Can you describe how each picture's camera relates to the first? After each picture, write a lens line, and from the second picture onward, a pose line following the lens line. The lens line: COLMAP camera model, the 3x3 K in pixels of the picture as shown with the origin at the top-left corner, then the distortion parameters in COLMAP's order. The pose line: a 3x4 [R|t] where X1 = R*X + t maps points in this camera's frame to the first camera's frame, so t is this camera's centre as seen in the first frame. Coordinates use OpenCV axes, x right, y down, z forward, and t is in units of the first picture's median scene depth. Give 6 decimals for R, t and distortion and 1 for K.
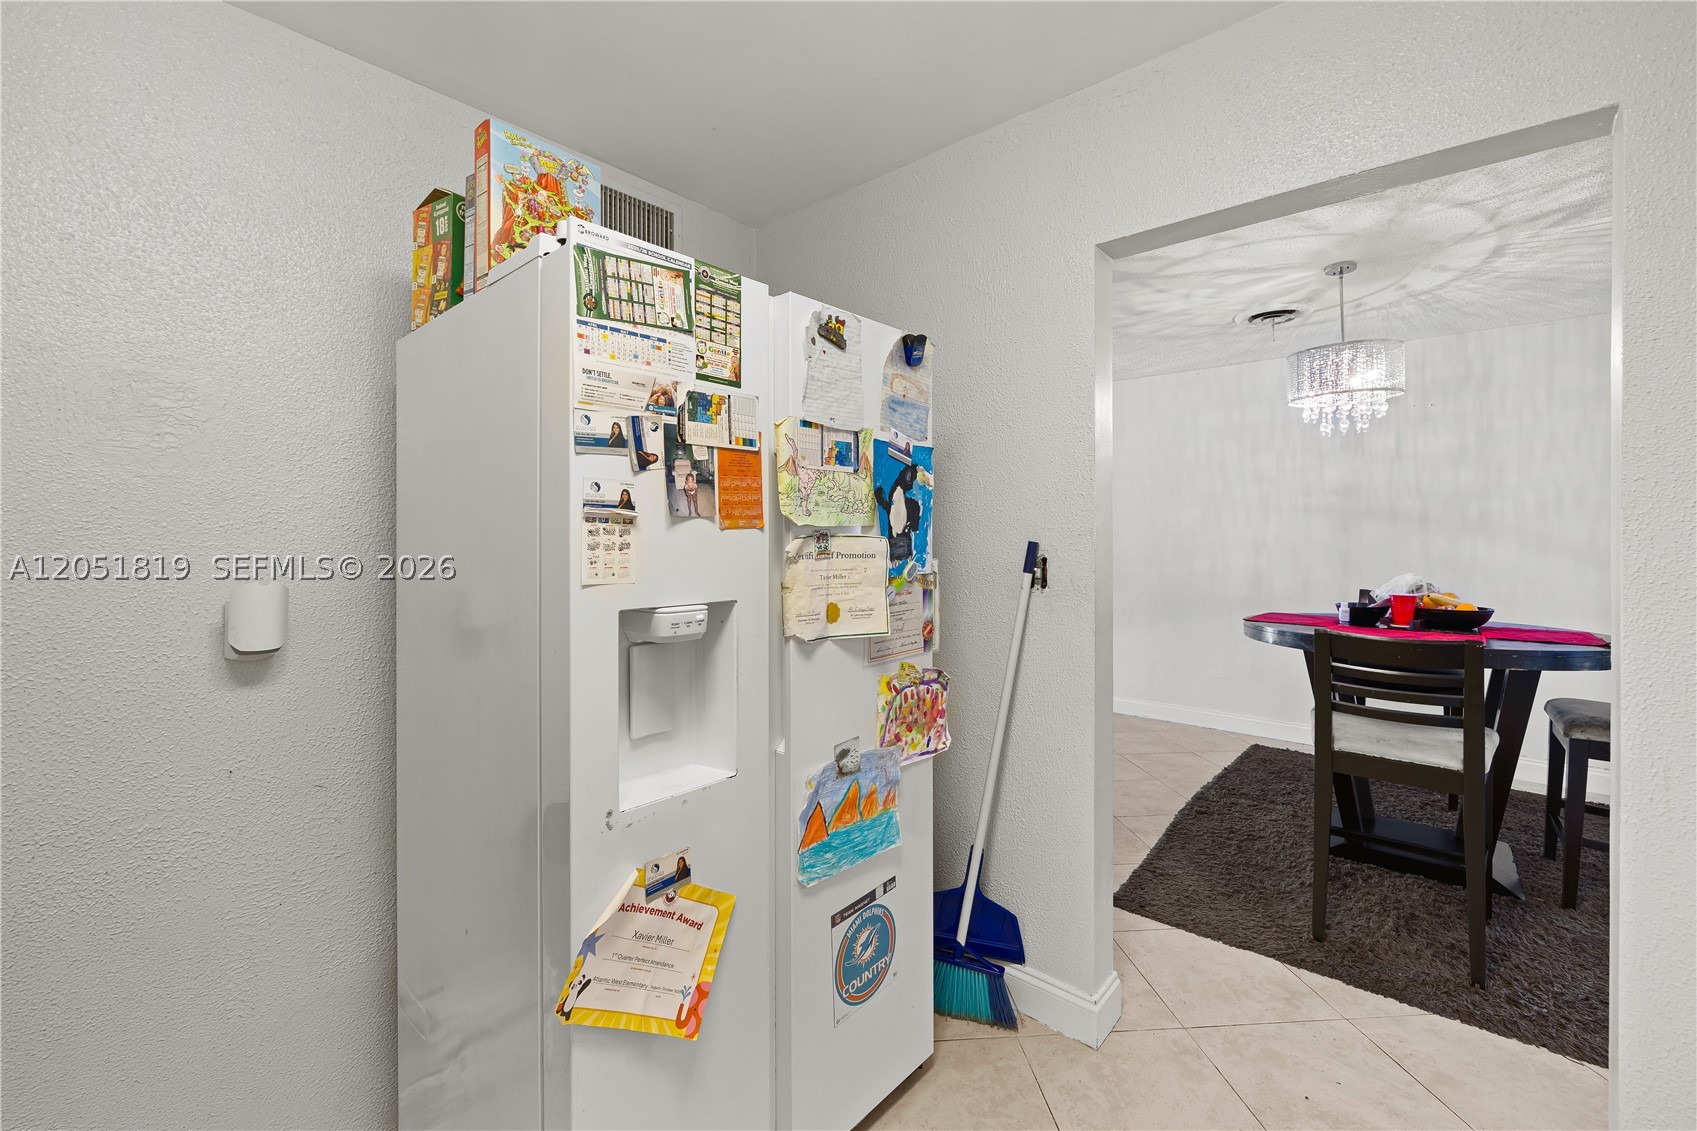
lens RADIAL K [[695.7, 0, 843.6], [0, 695.7, 535.7], [0, 0, 1]] dist [-0.006379, 0.000147]
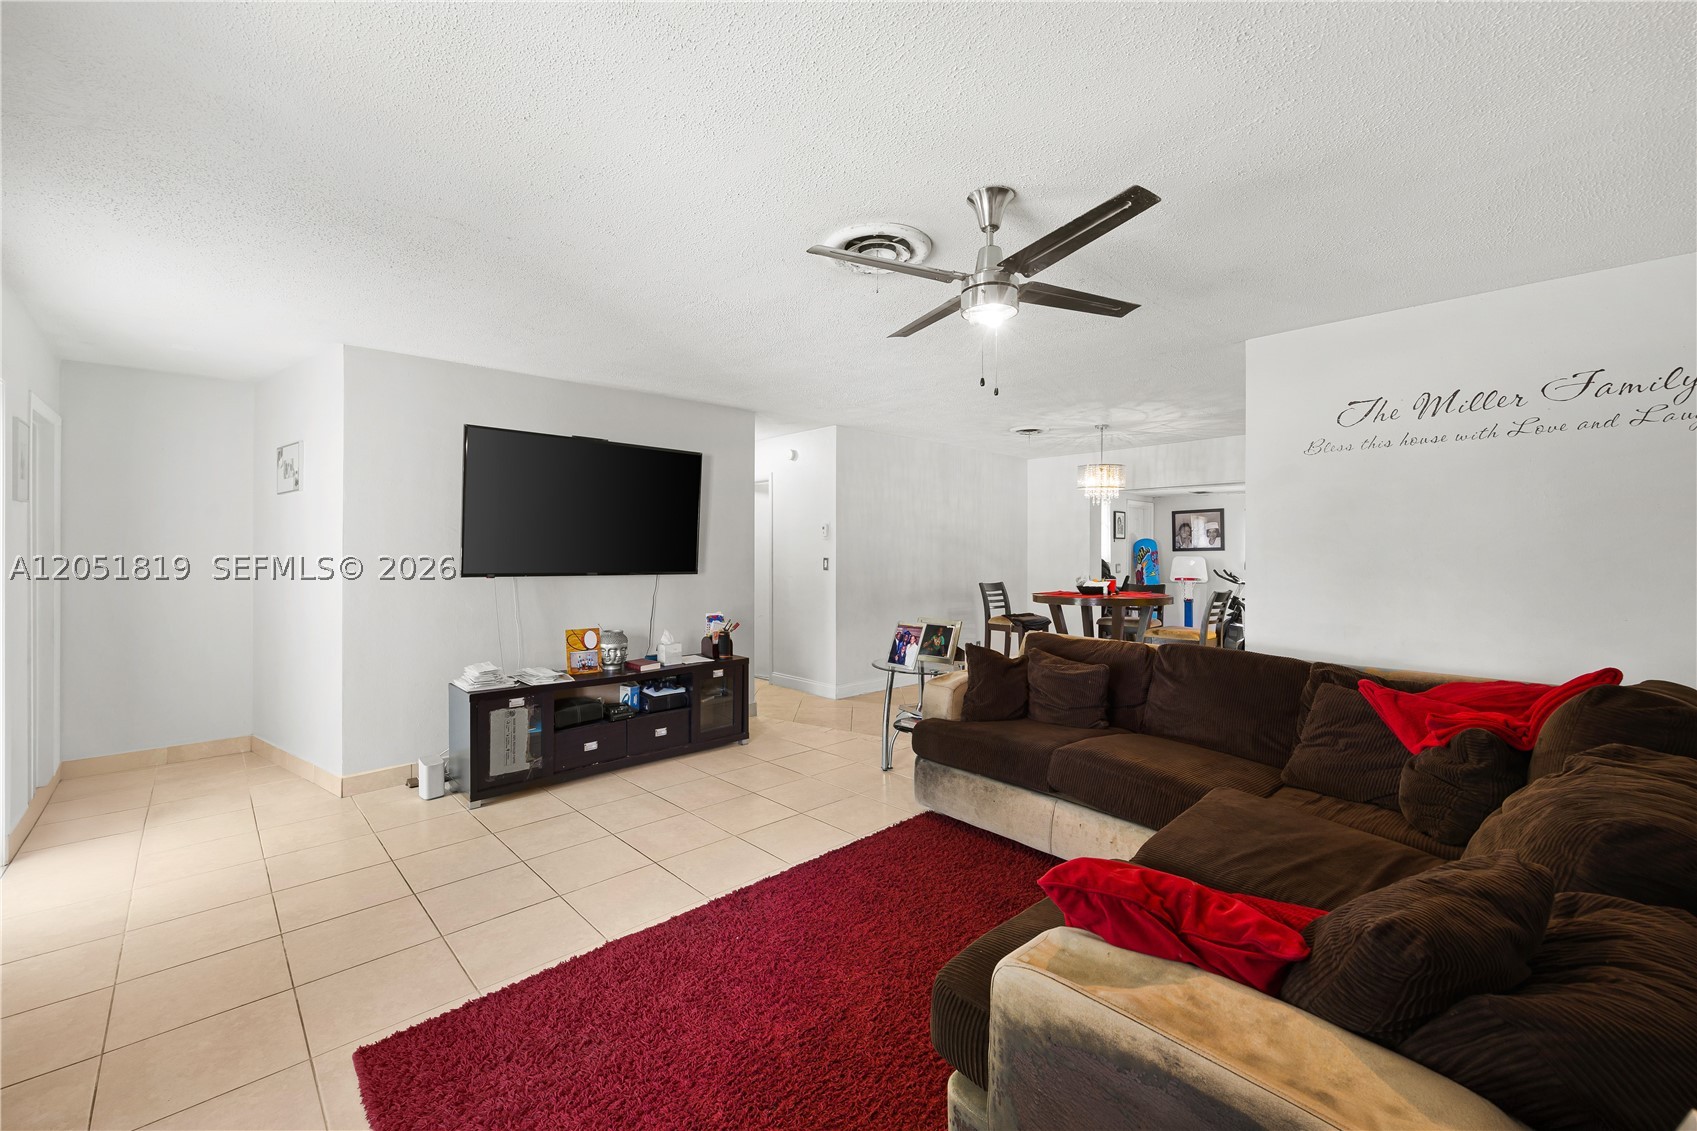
lens RADIAL K [[695.7, 0, 853.1], [0, 695.7, 551.0], [0, 0, 1]] dist [-0.006379, 0.000147]
pose [[0.089808, 0.001596, 0.995958, -2.694294], [-0.000508, 0.999999, -0.001557, -0.007644], [-0.995959, -0.000366, 0.089808, 2.906884]]
